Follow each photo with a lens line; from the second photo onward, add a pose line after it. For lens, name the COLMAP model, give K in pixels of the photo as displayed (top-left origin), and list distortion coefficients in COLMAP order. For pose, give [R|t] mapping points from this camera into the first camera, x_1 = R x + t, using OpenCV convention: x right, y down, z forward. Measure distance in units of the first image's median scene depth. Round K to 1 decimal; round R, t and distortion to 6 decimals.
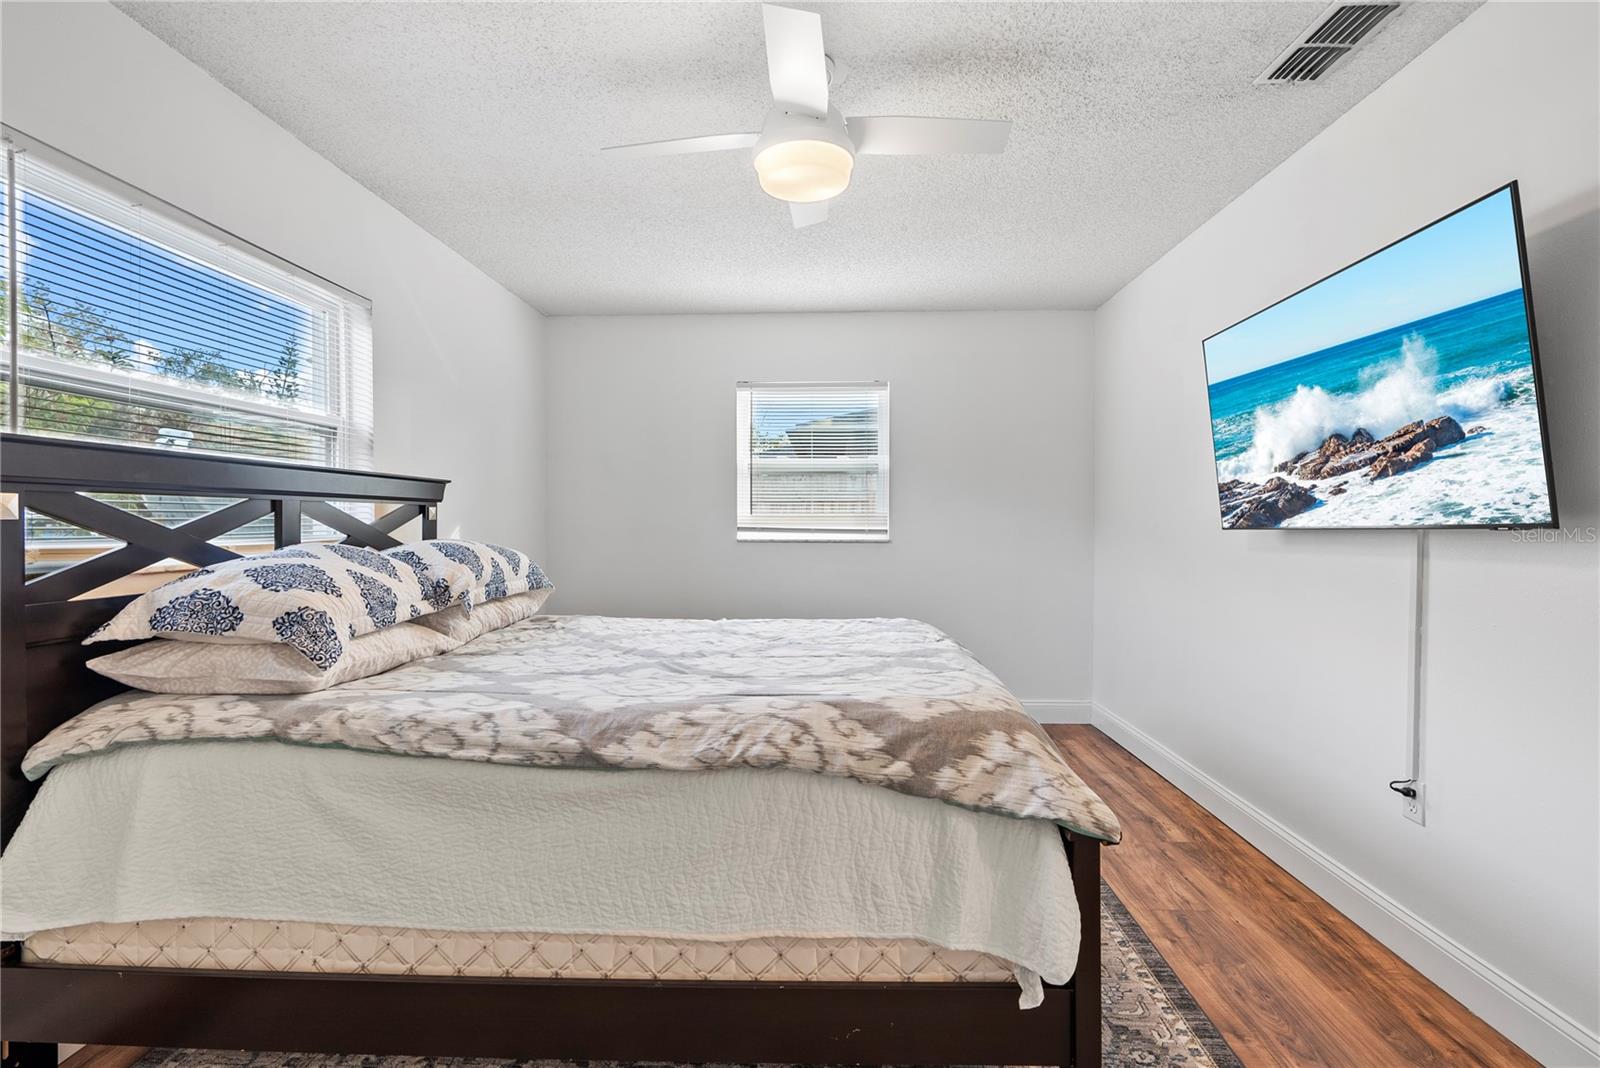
lens RADIAL K [[724.6, 0, 791.7], [0, 724.6, 535.6], [0, 0, 1]] dist [-0.019135, 0.008775]
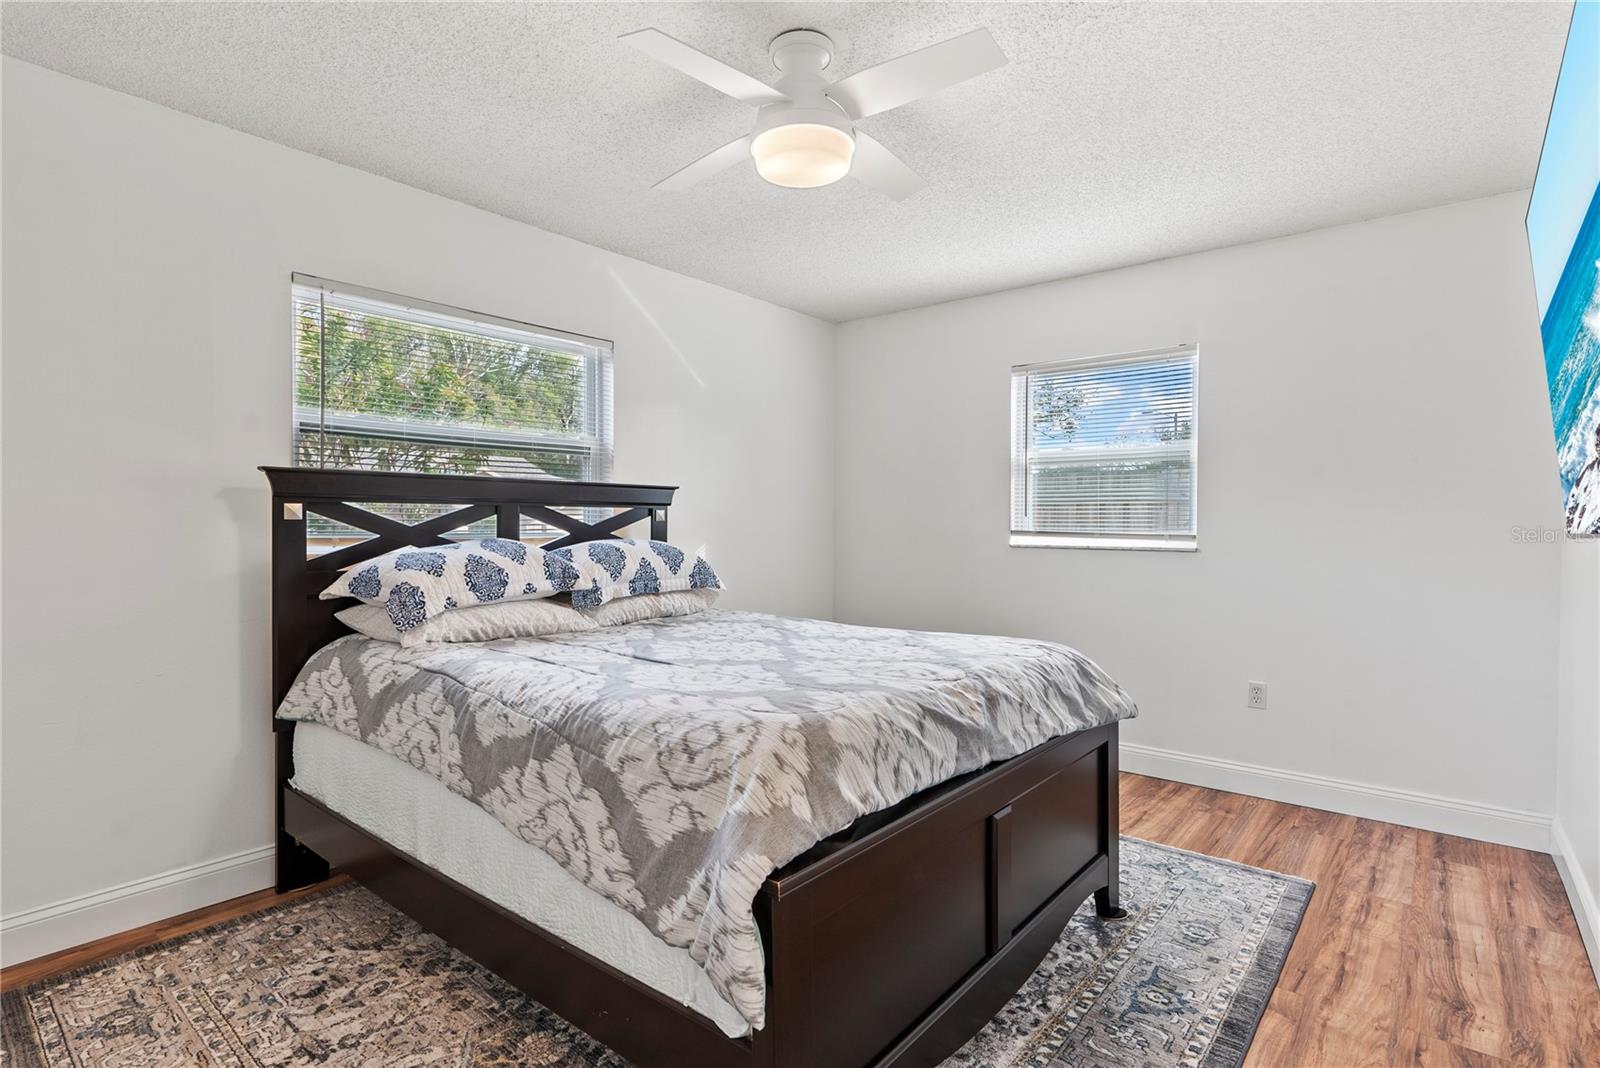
lens RADIAL K [[796.1, 0, 817.8], [0, 796.1, 531.0], [0, 0, 1]] dist [0.001943, 0.000542]
pose [[0.806647, 0.005310, -0.591010, 0.456862], [-0.014665, 0.999832, -0.011033, 0.004267], [0.590852, 0.017567, 0.806589, 0.115978]]
